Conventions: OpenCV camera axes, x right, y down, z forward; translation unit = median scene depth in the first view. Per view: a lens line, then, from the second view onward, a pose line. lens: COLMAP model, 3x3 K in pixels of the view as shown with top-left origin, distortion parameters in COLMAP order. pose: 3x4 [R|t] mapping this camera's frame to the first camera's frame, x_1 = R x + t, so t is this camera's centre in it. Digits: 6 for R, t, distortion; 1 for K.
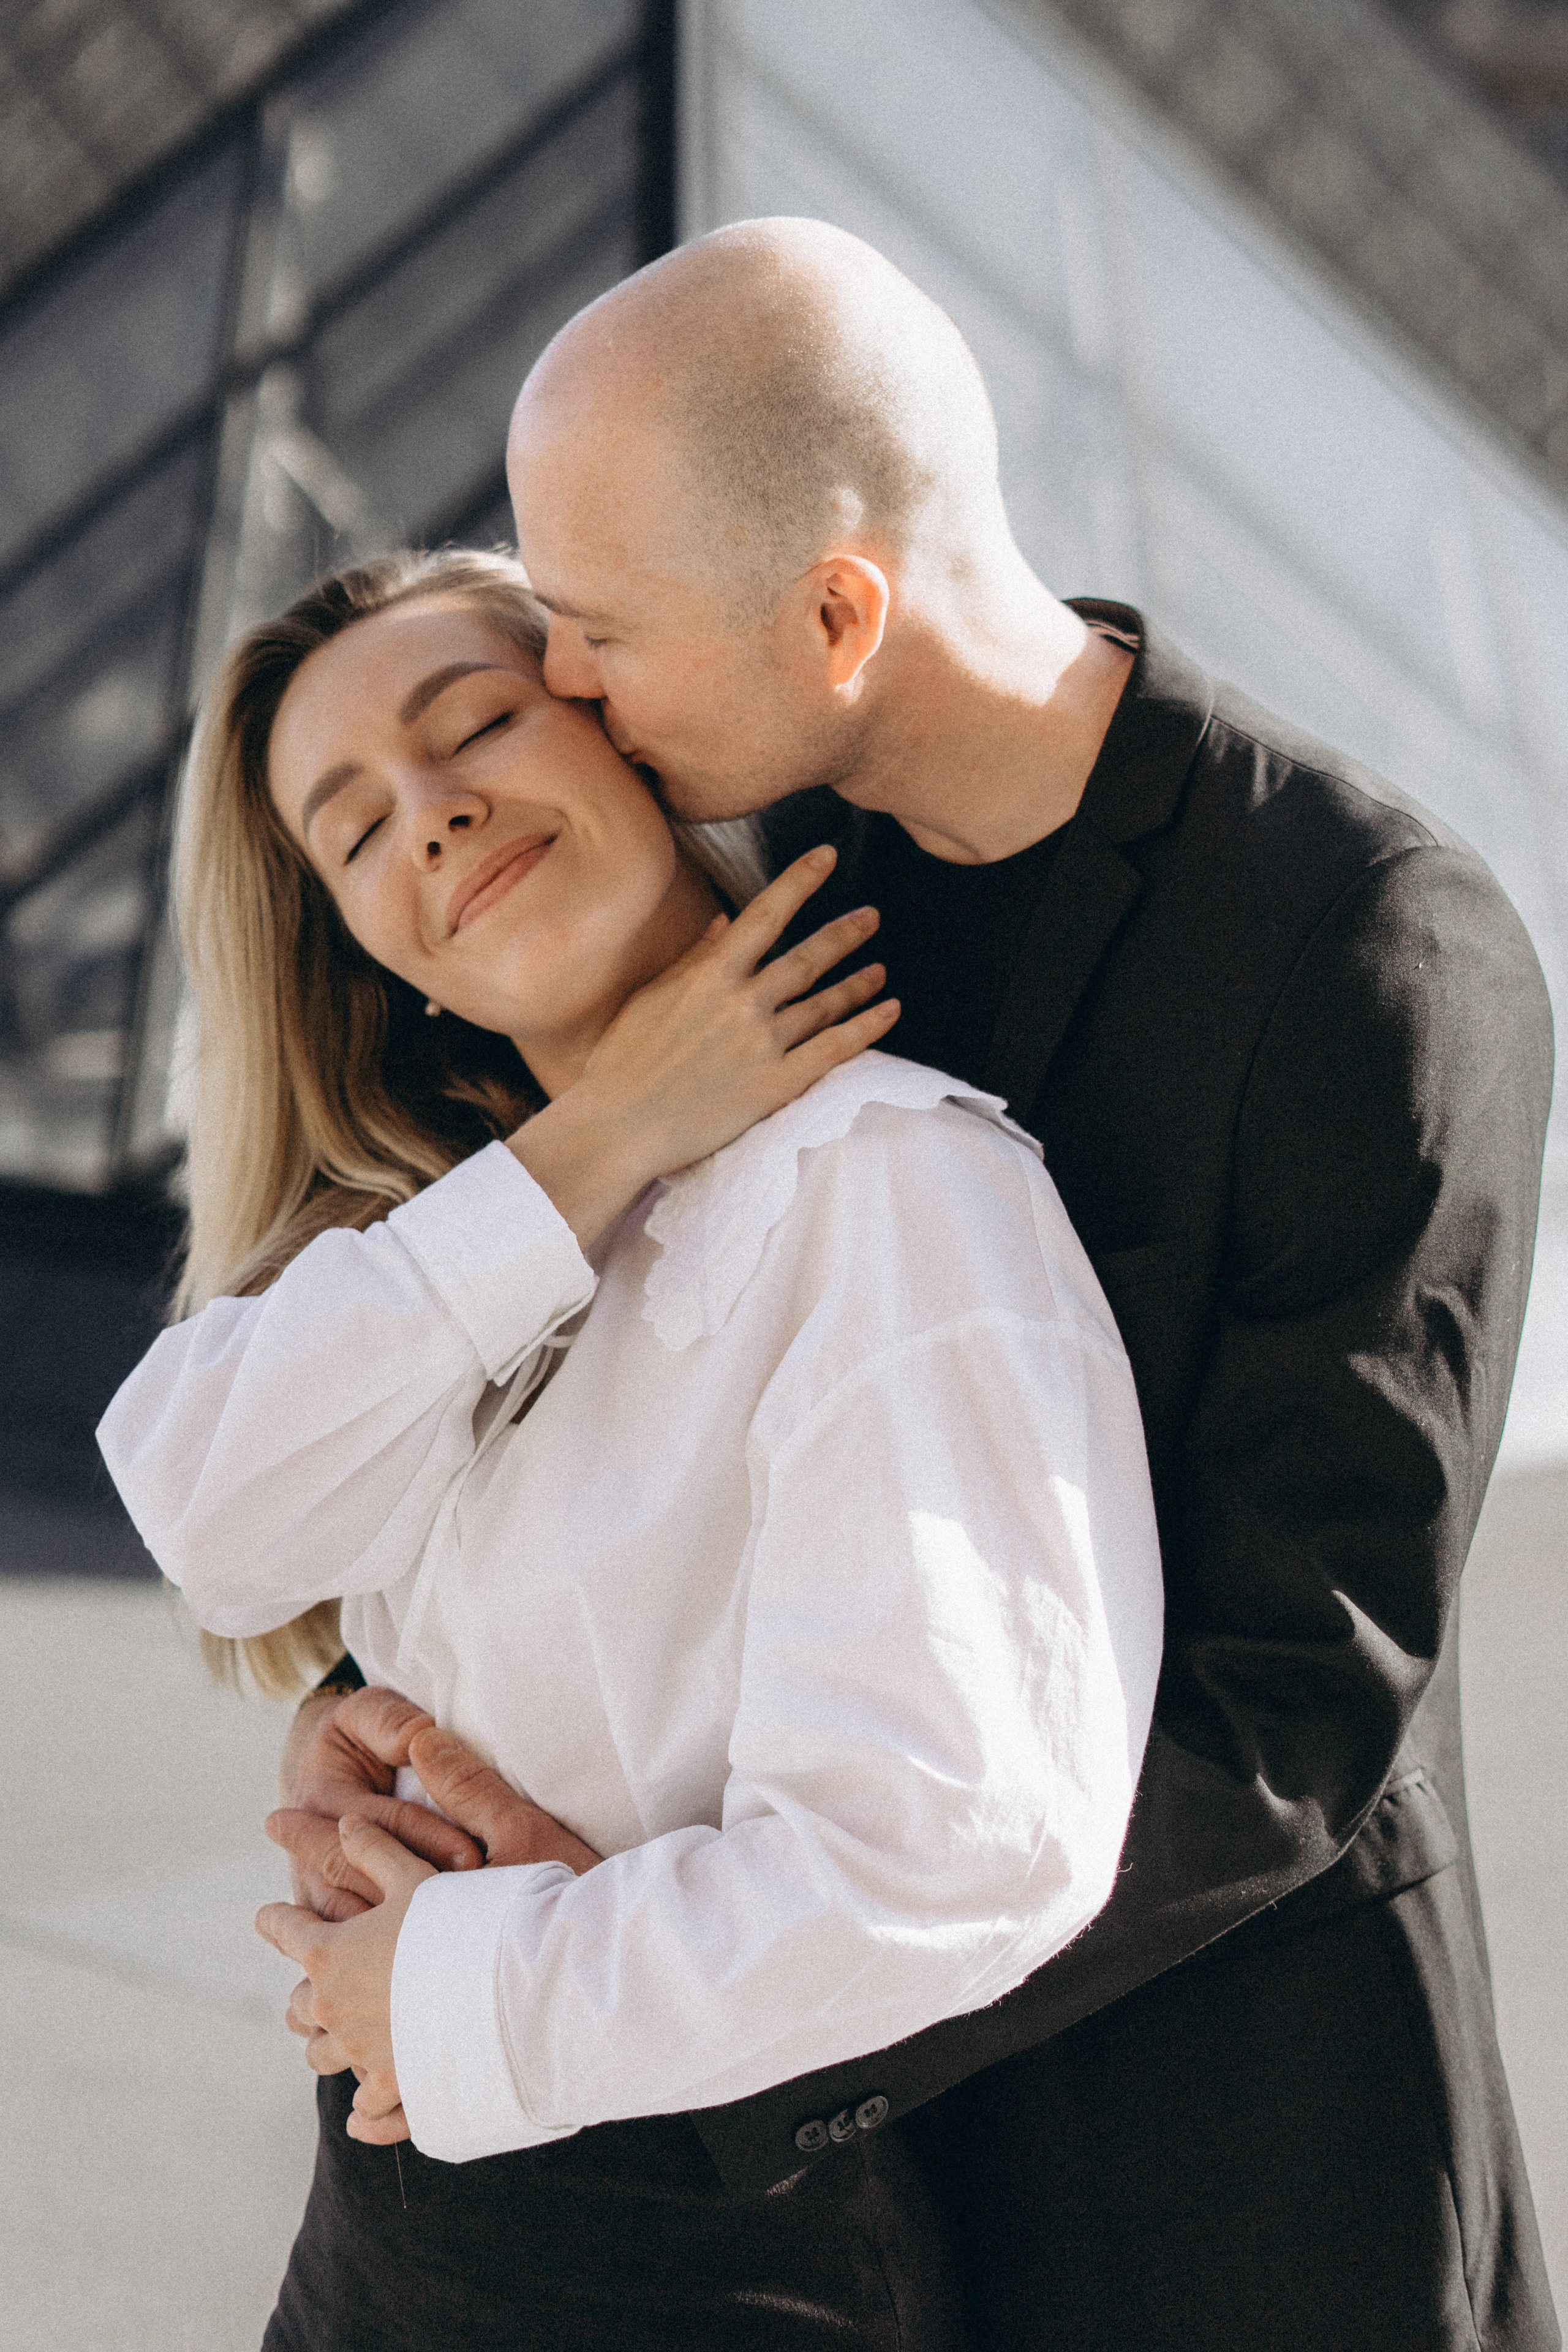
lens RADIAL K [[3428.1, 0, 785.2], [0, 3428.1, 1199.4], [0, 0, 1]] dist [0.325984, -1.359125]
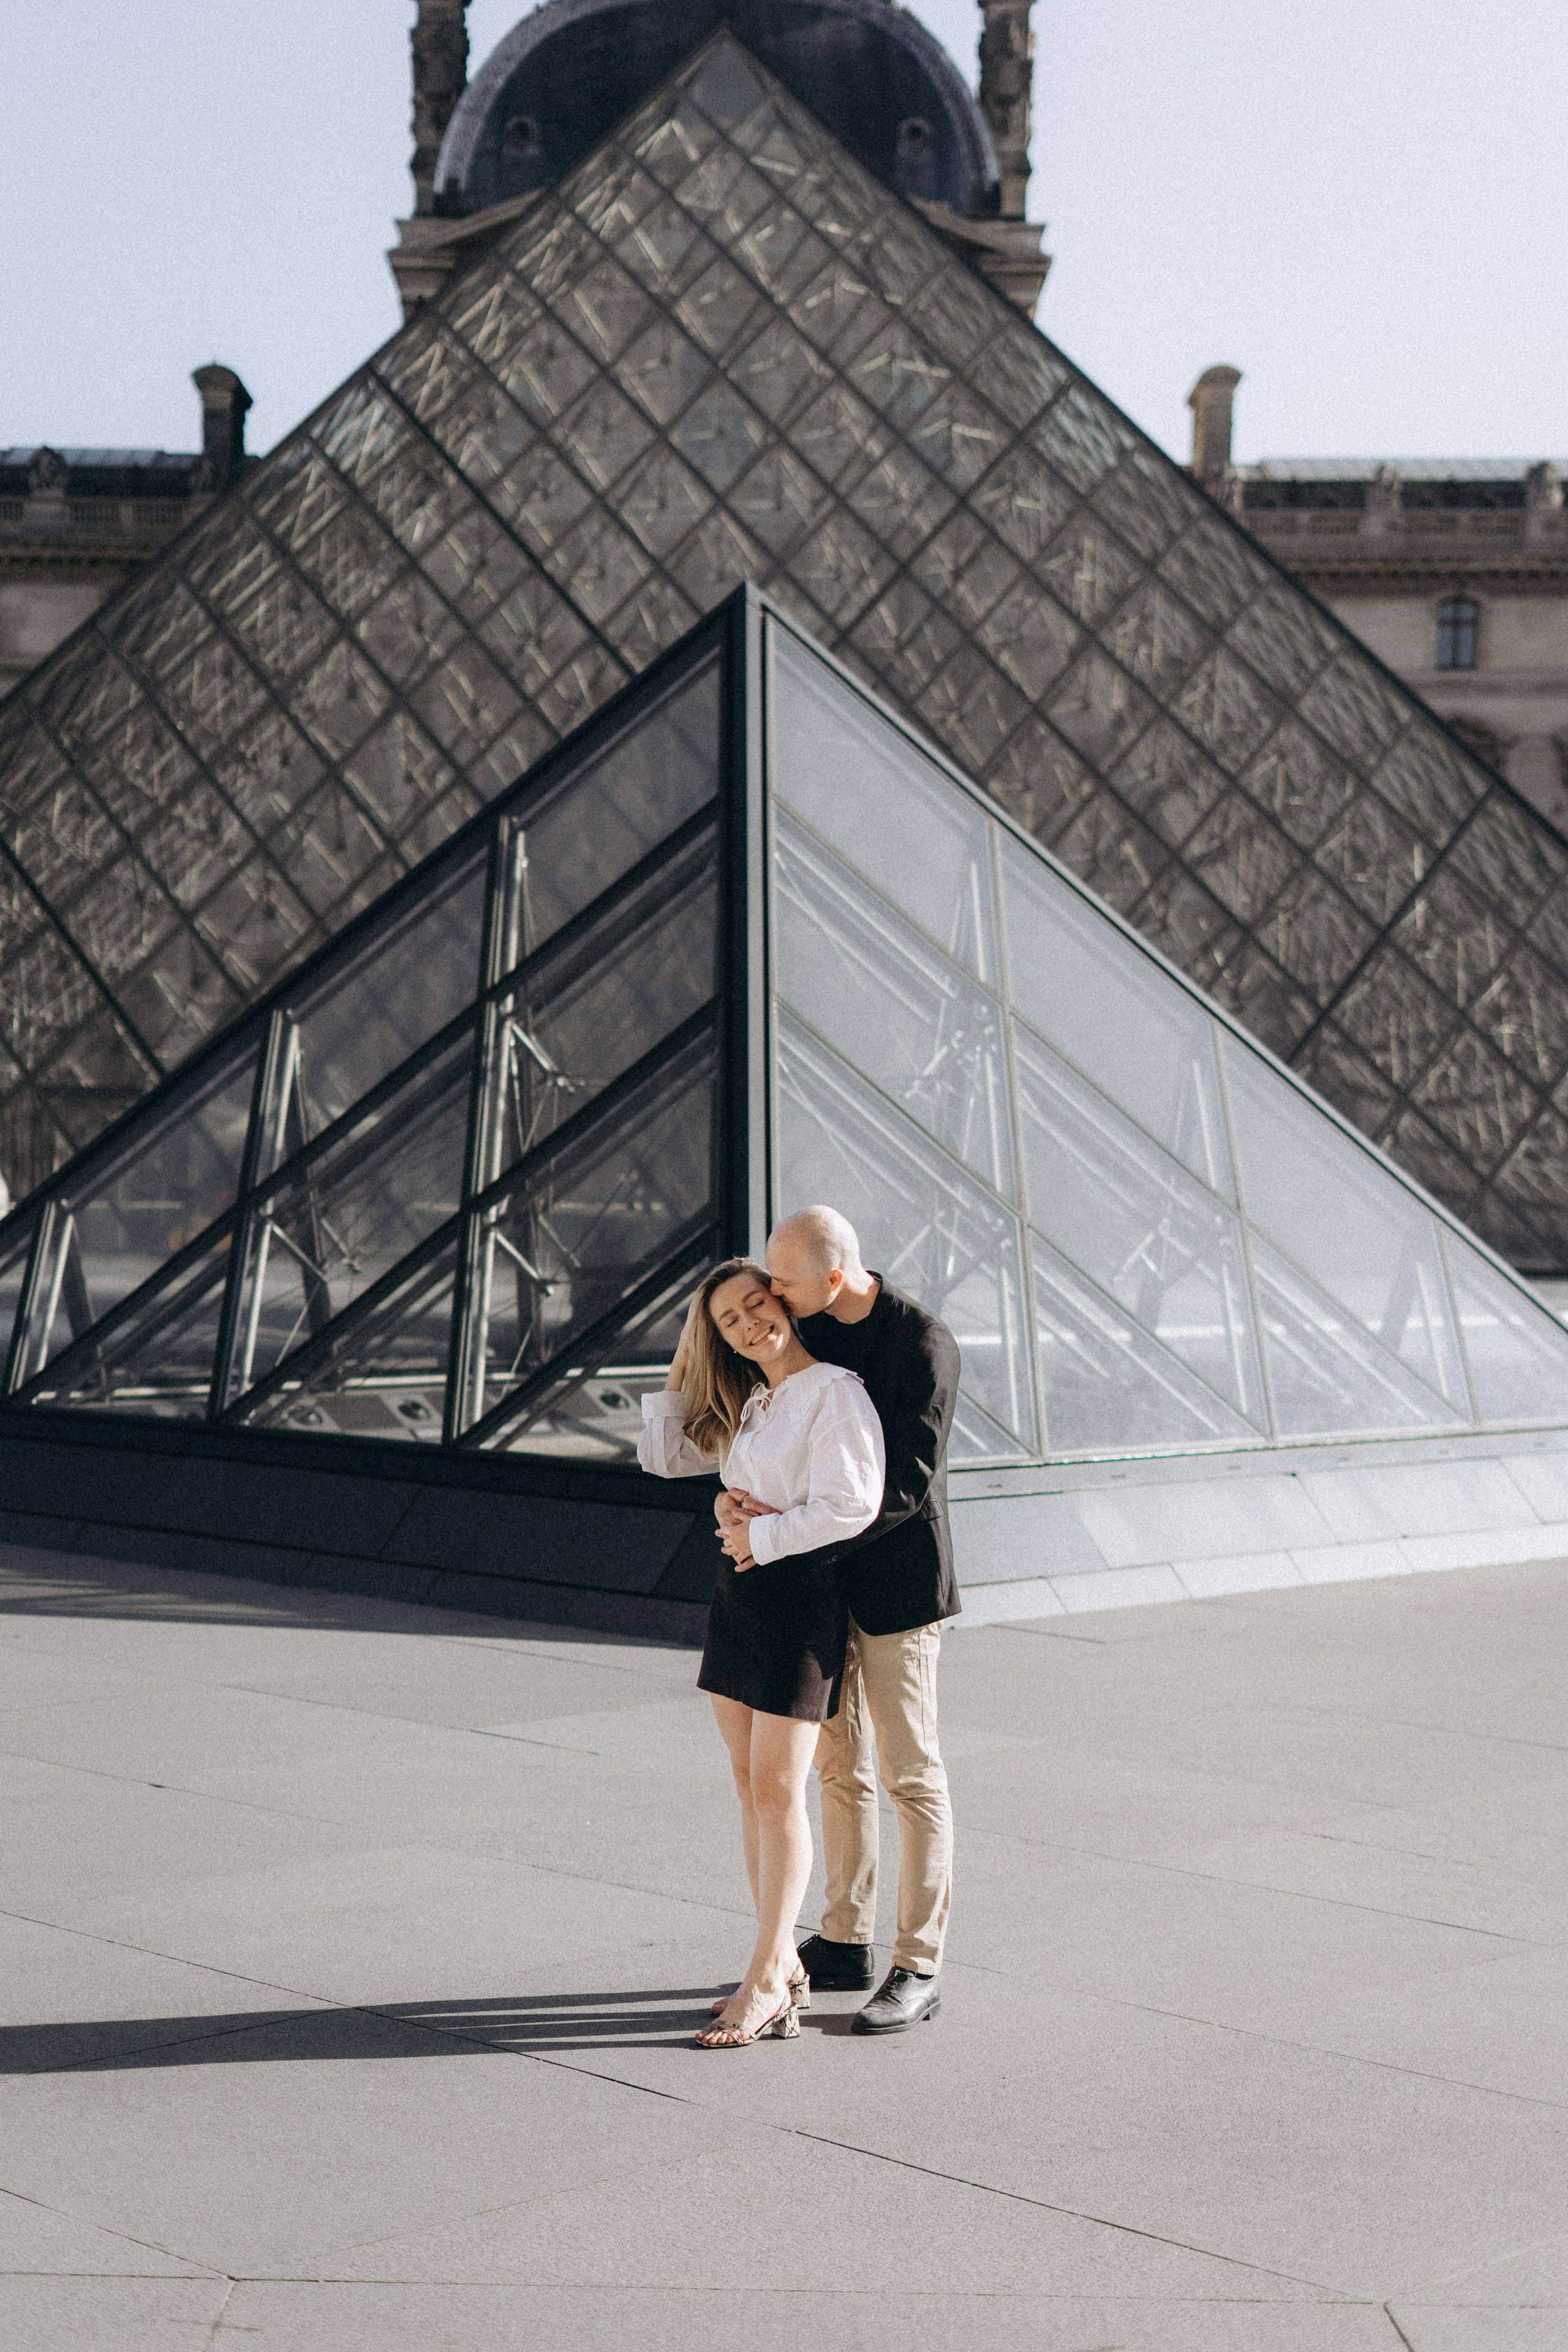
lens RADIAL K [[3428.1, 0, 785.2], [0, 3428.1, 1199.4], [0, 0, 1]] dist [0.325984, -1.359125]
pose [[0.999728, -0.020968, -0.010182, 0.012232], [0.019878, 0.995046, -0.097409, 0.220414], [0.012174, 0.097180, 0.995192, -4.290158]]
